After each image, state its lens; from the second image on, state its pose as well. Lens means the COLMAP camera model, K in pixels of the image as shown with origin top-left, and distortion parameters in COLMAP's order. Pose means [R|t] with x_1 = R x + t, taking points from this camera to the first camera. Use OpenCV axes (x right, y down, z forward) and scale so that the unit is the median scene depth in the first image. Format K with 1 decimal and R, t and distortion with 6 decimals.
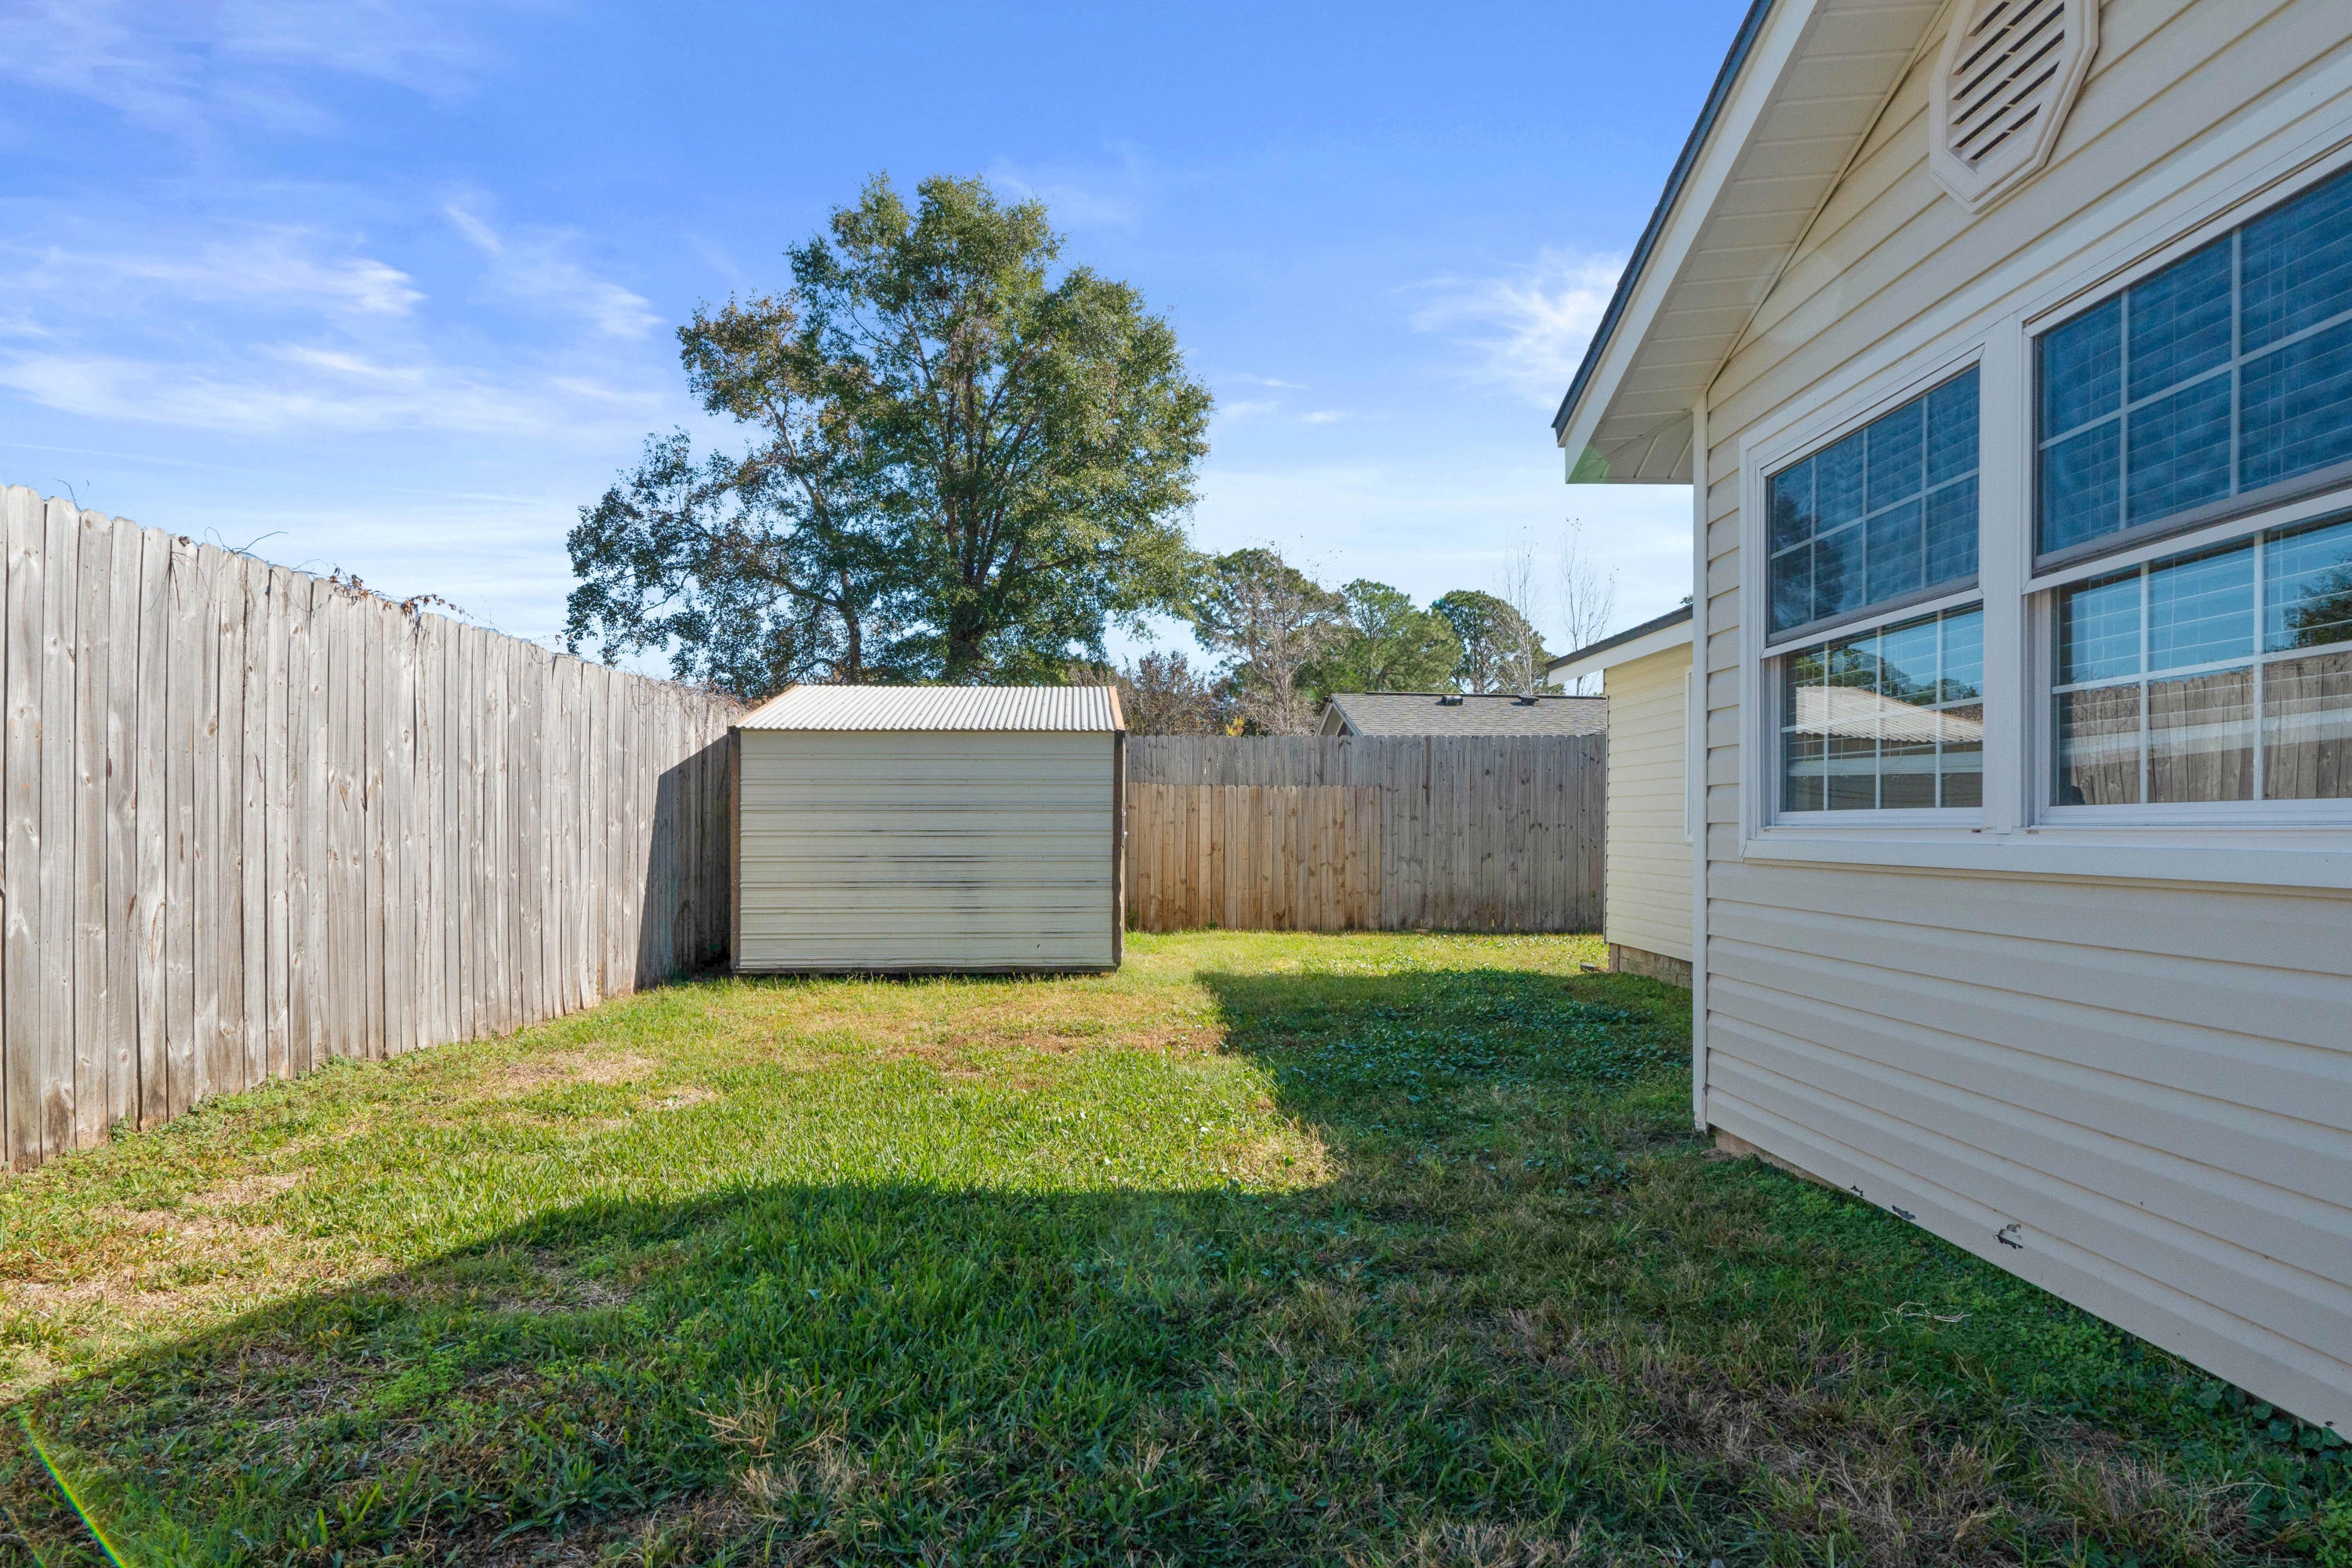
lens RADIAL K [[1315.8, 0, 1174.4], [0, 1315.8, 806.3], [0, 0, 1]] dist [-0.002285, 0.001352]
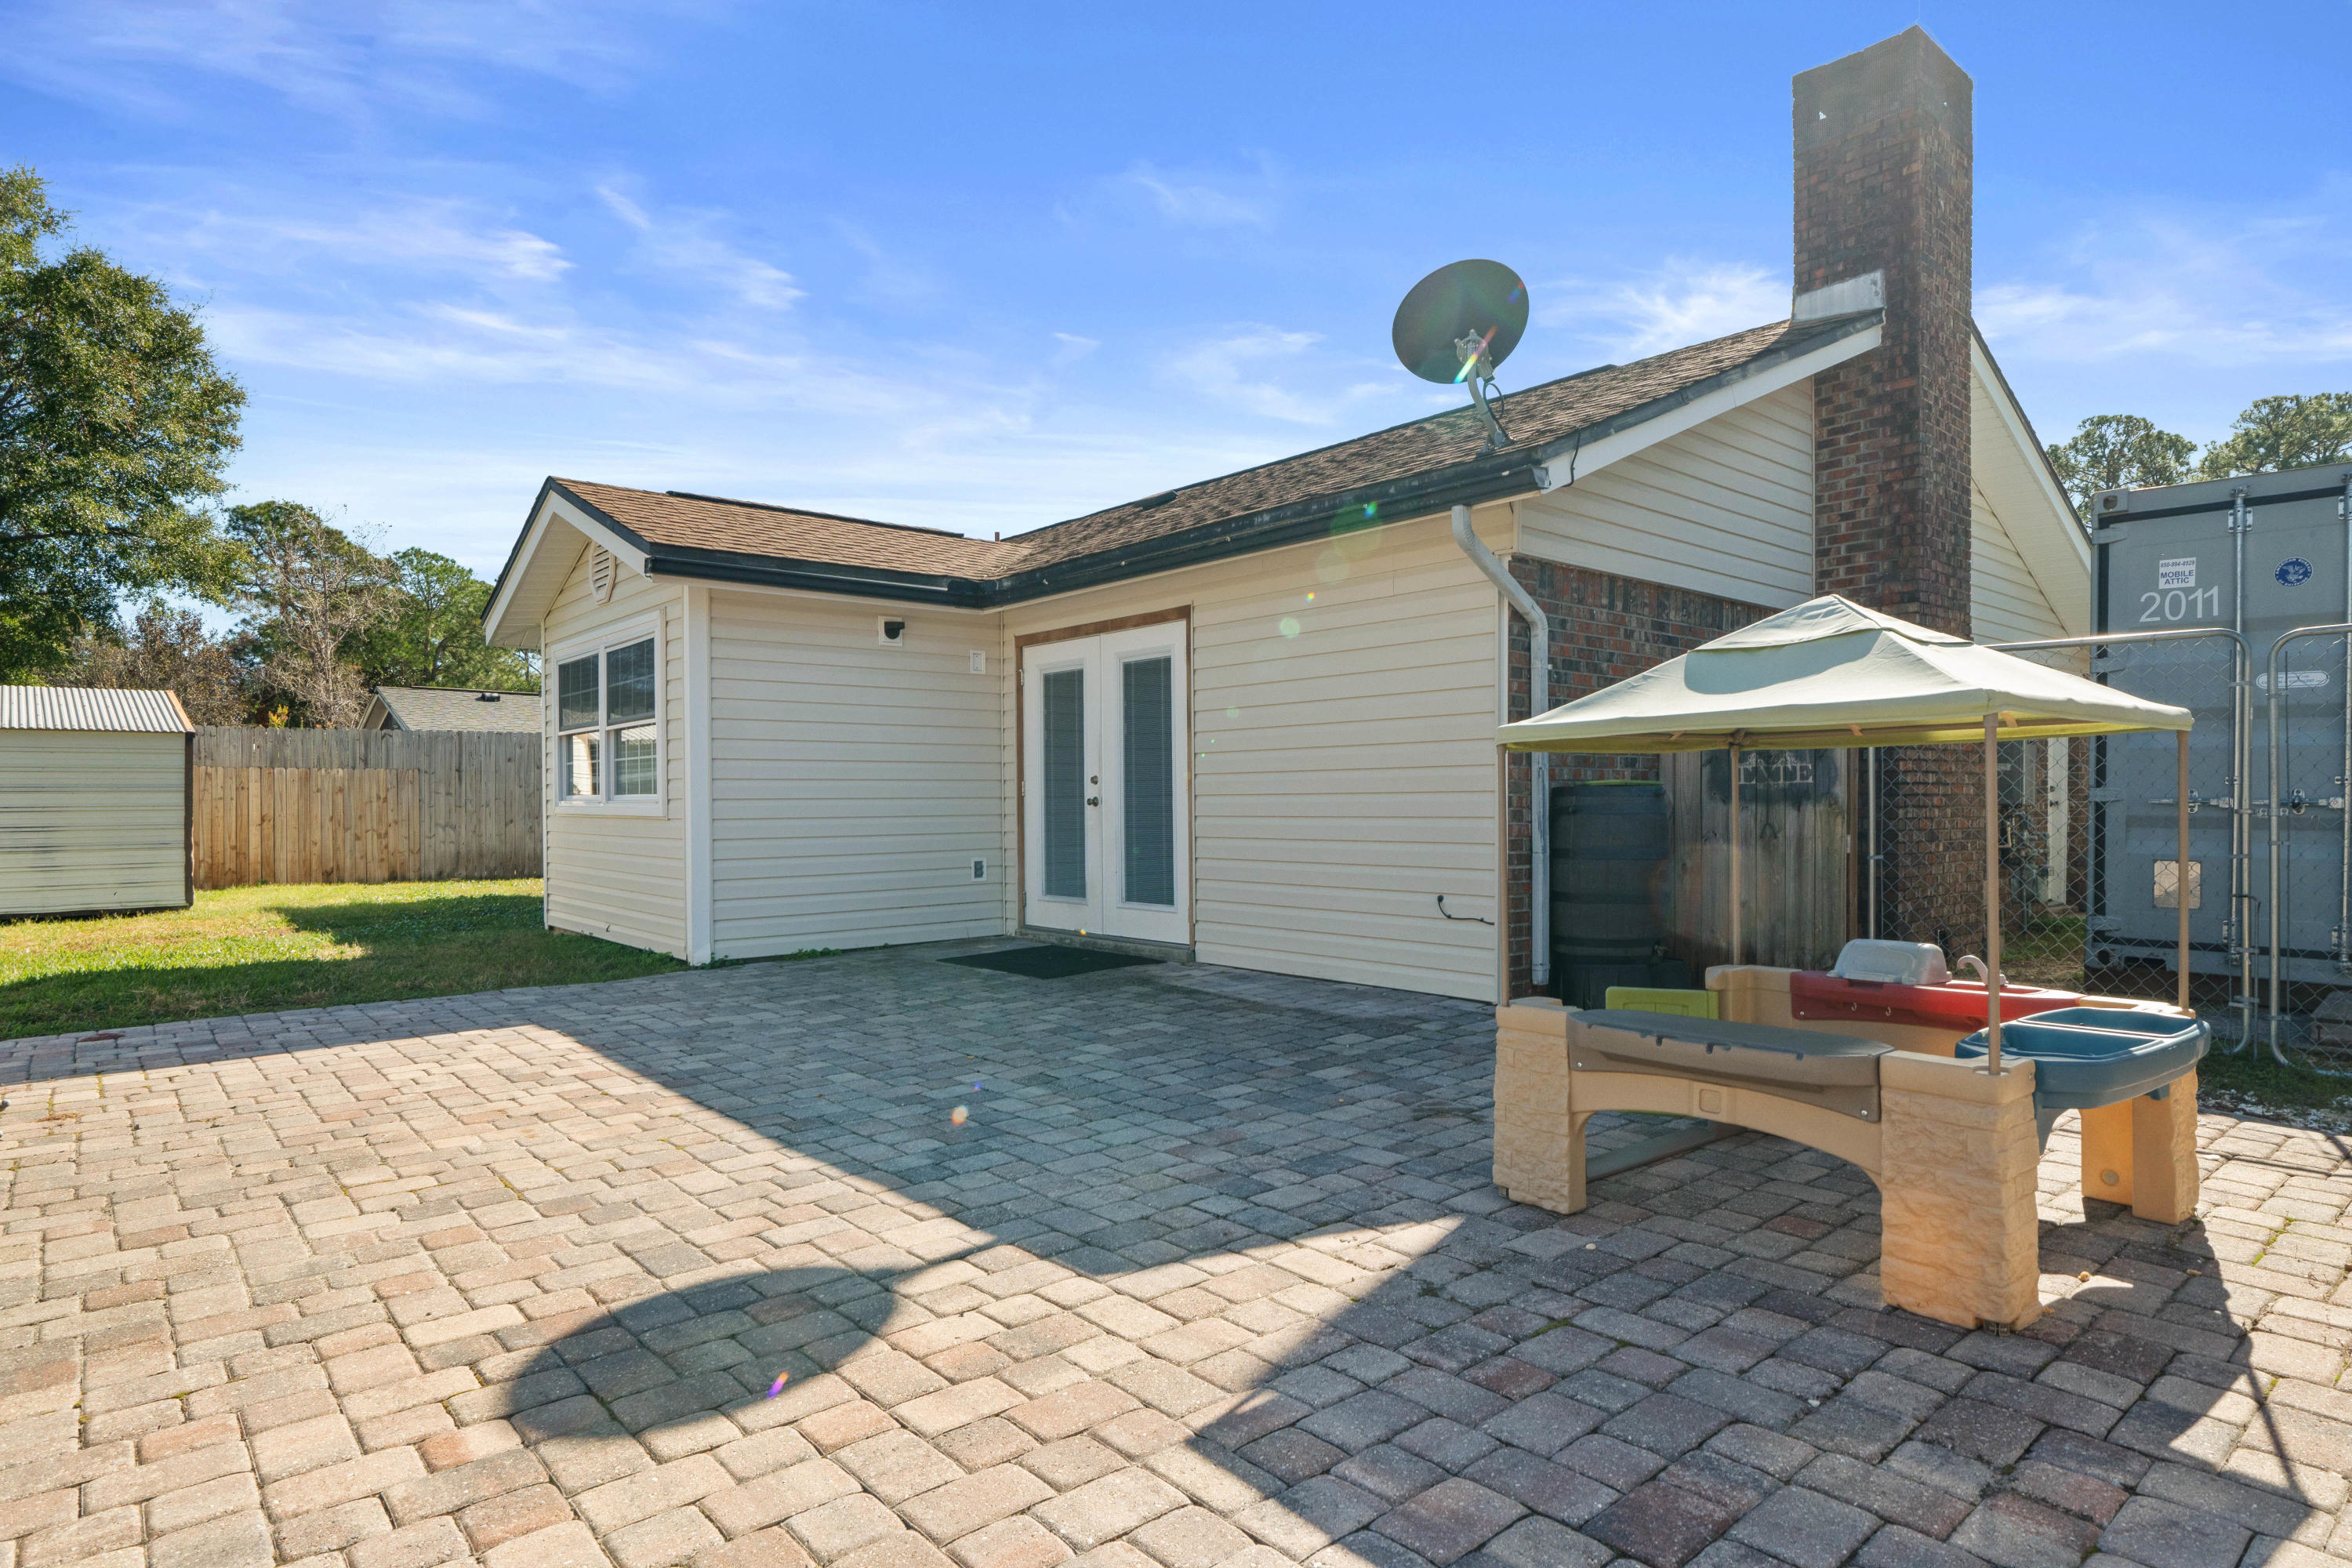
lens RADIAL K [[1315.8, 0, 1168.9], [0, 1315.8, 799.9], [0, 0, 1]] dist [-0.002285, 0.001352]
pose [[0.793141, -0.008198, 0.608983, -0.035515], [-0.002554, 0.999856, 0.016785, -0.006808], [-0.609033, -0.014868, 0.793005, -0.362445]]
